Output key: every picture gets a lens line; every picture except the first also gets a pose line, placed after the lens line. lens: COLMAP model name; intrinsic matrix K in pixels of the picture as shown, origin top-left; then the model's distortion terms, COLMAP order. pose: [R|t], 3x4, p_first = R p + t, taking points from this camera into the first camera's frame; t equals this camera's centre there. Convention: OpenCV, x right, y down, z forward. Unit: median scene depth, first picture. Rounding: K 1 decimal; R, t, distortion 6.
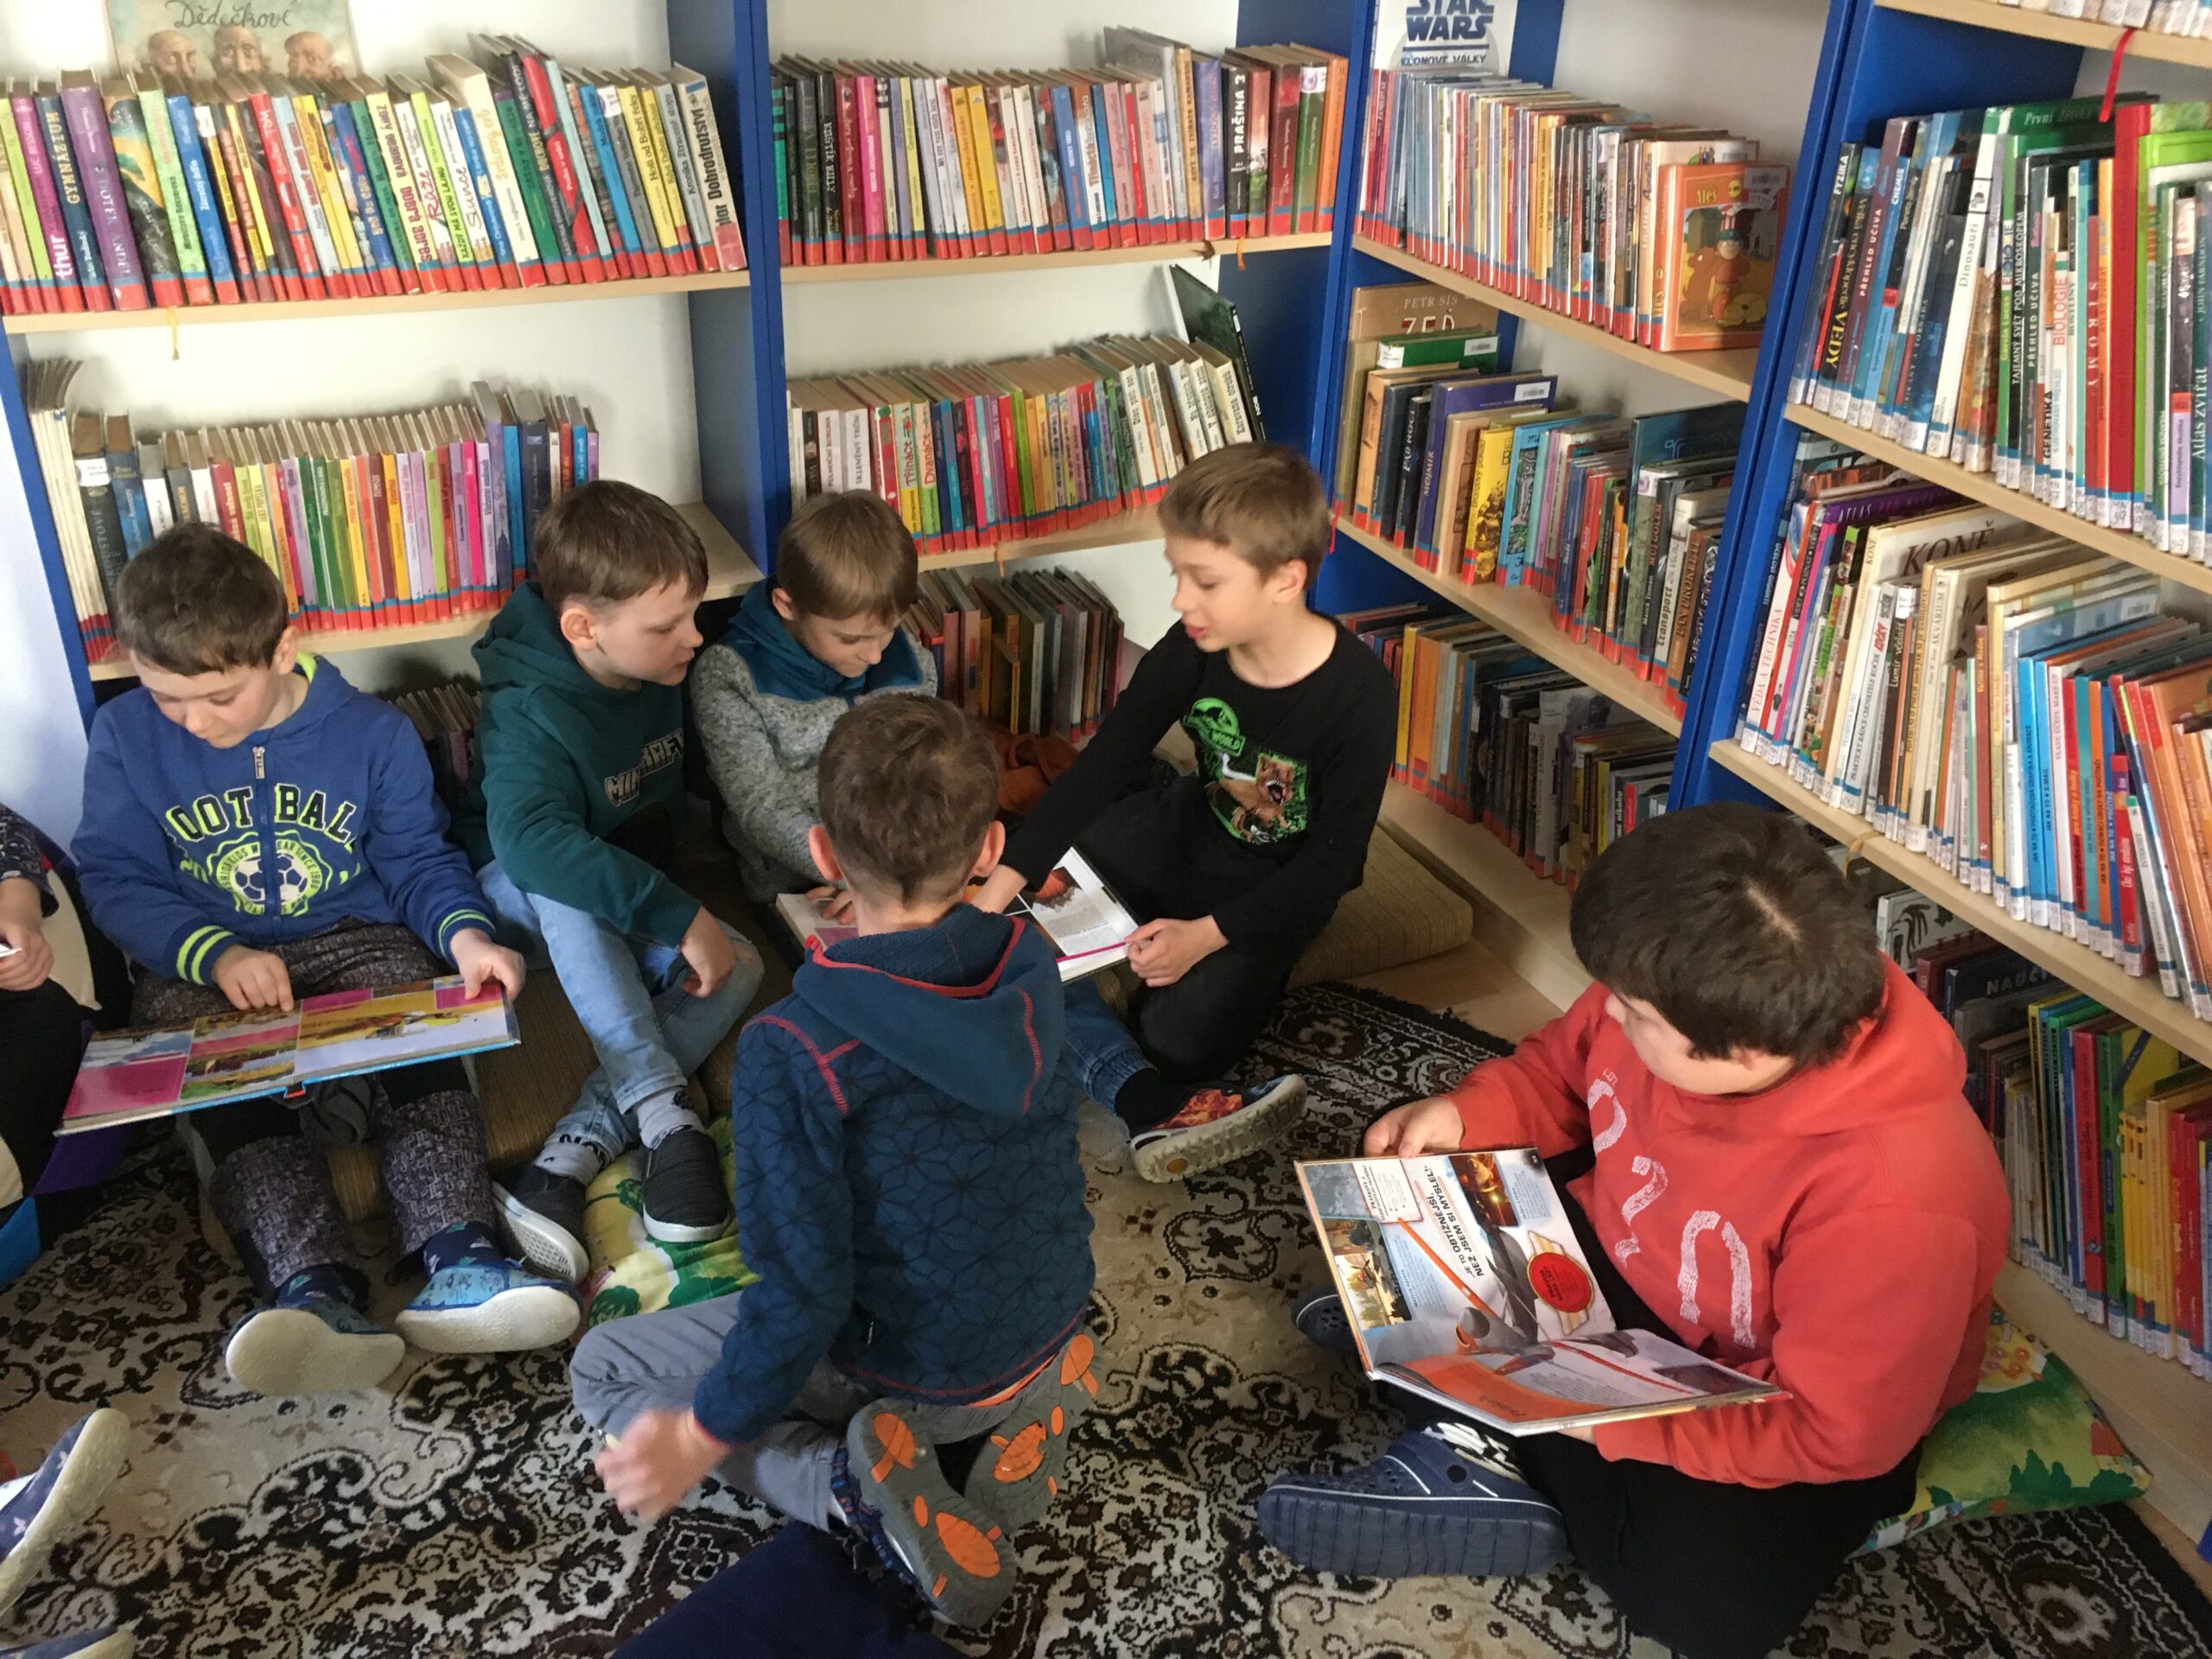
lens RADIAL K [[1877.5, 0, 1110.5], [0, 1877.5, 831.0], [0, 0, 1]] dist [0.076187, -0.104789]
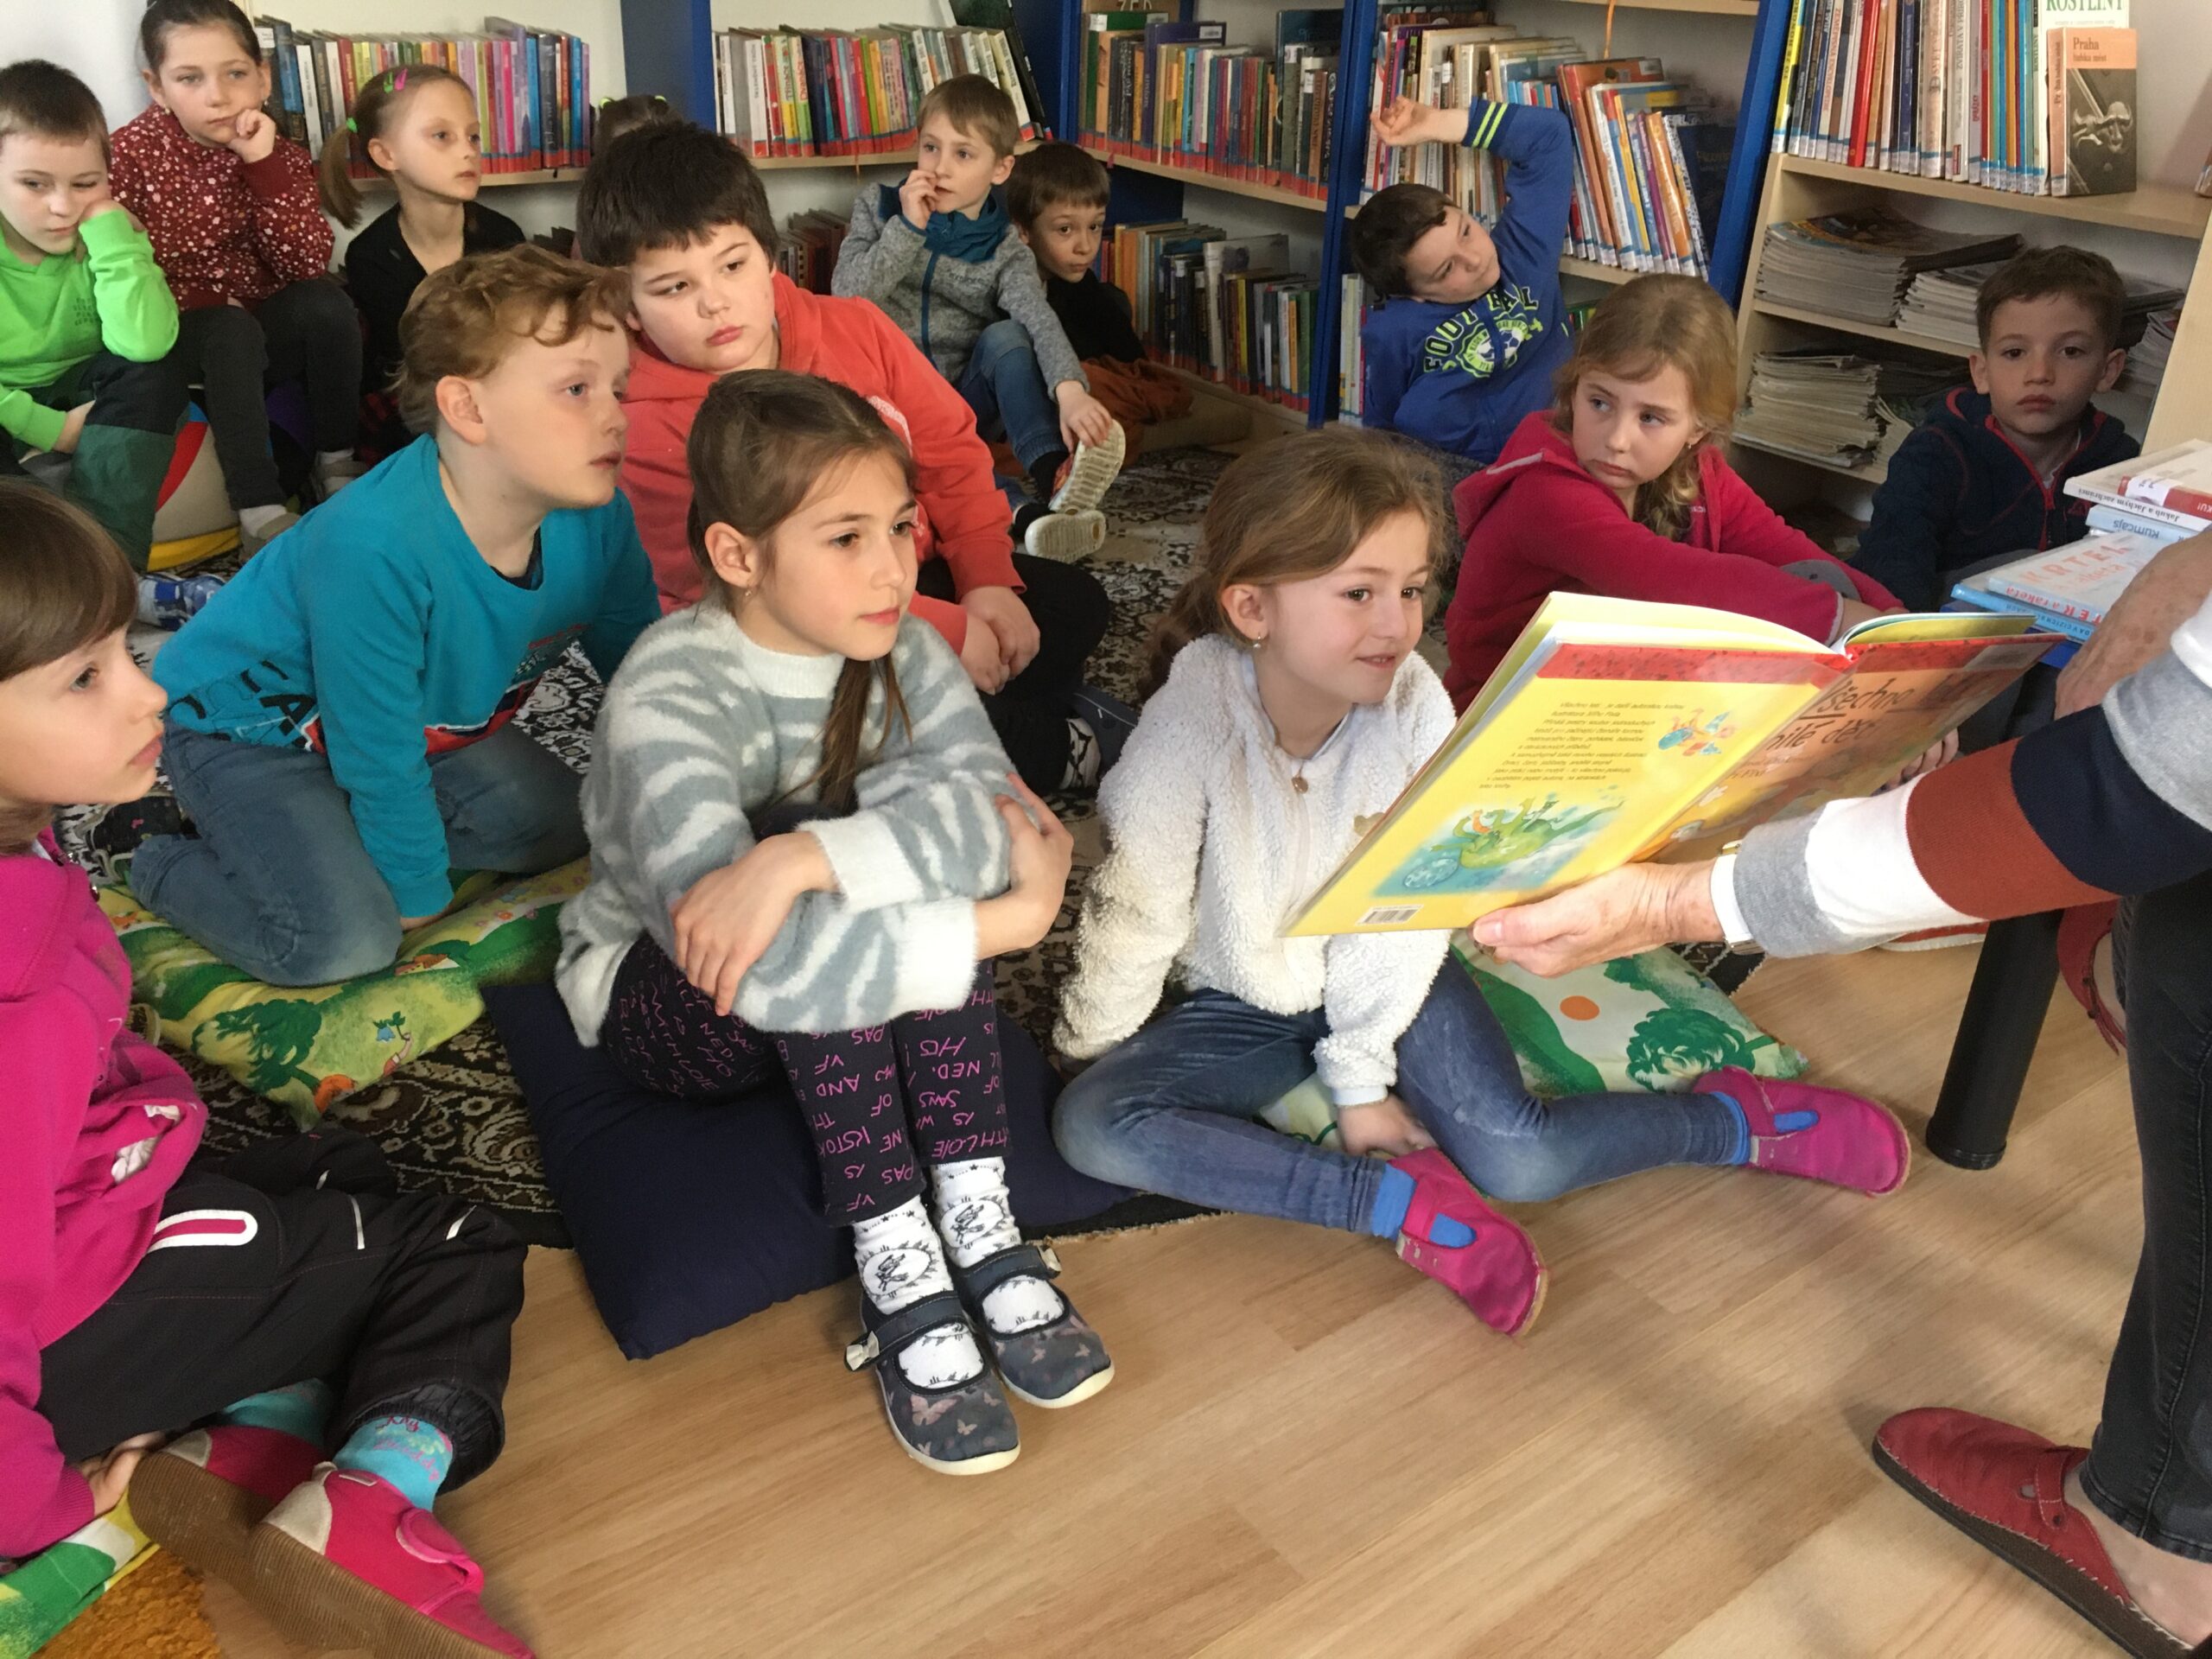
lens RADIAL K [[1881.9, 0, 1113.7], [0, 1881.9, 829.1], [0, 0, 1]] dist [0.078540, -0.111993]
pose [[0.981300, -0.084976, 0.172714, -0.202078], [0.089841, 0.995745, -0.020531, 0.514928], [-0.170234, 0.035664, 0.984758, -0.541566]]
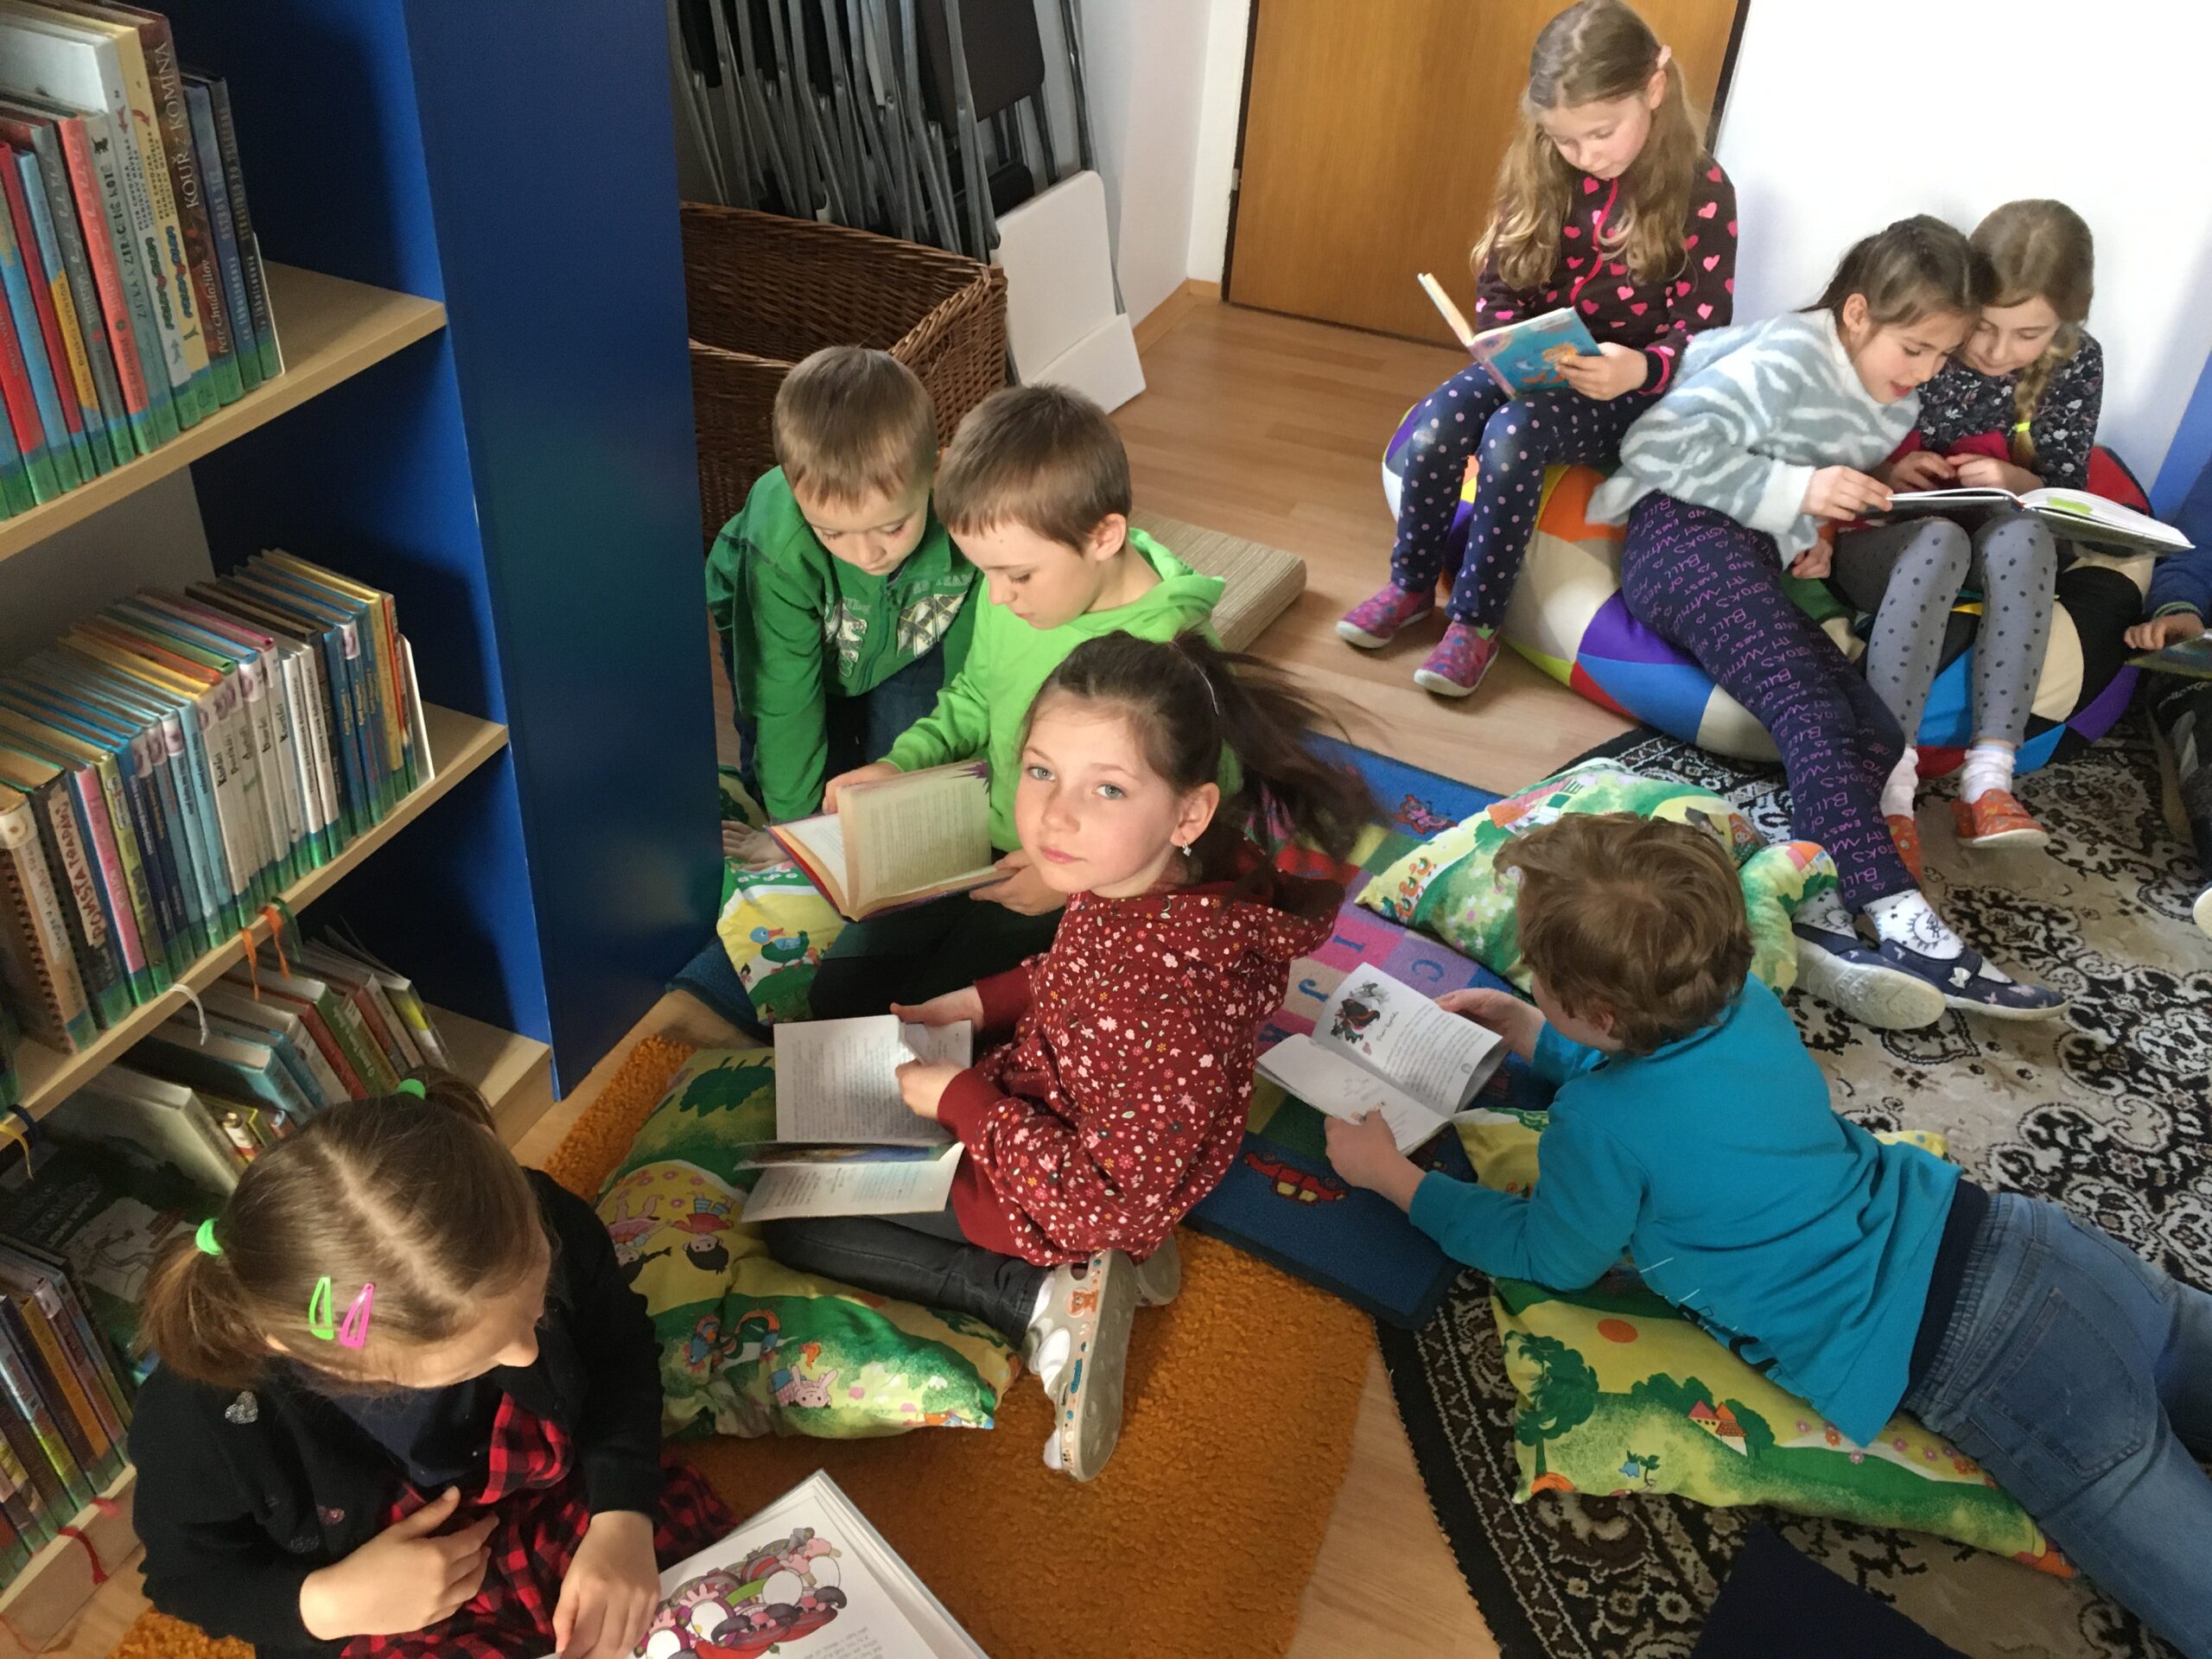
lens RADIAL K [[1881.9, 0, 1113.7], [0, 1881.9, 829.1], [0, 0, 1]] dist [0.078540, -0.111993]
pose [[0.672146, 0.434639, -0.599424, -0.165998], [-0.393883, 0.895412, 0.207589, 0.233419], [0.626958, 0.096572, 0.773045, -0.456609]]
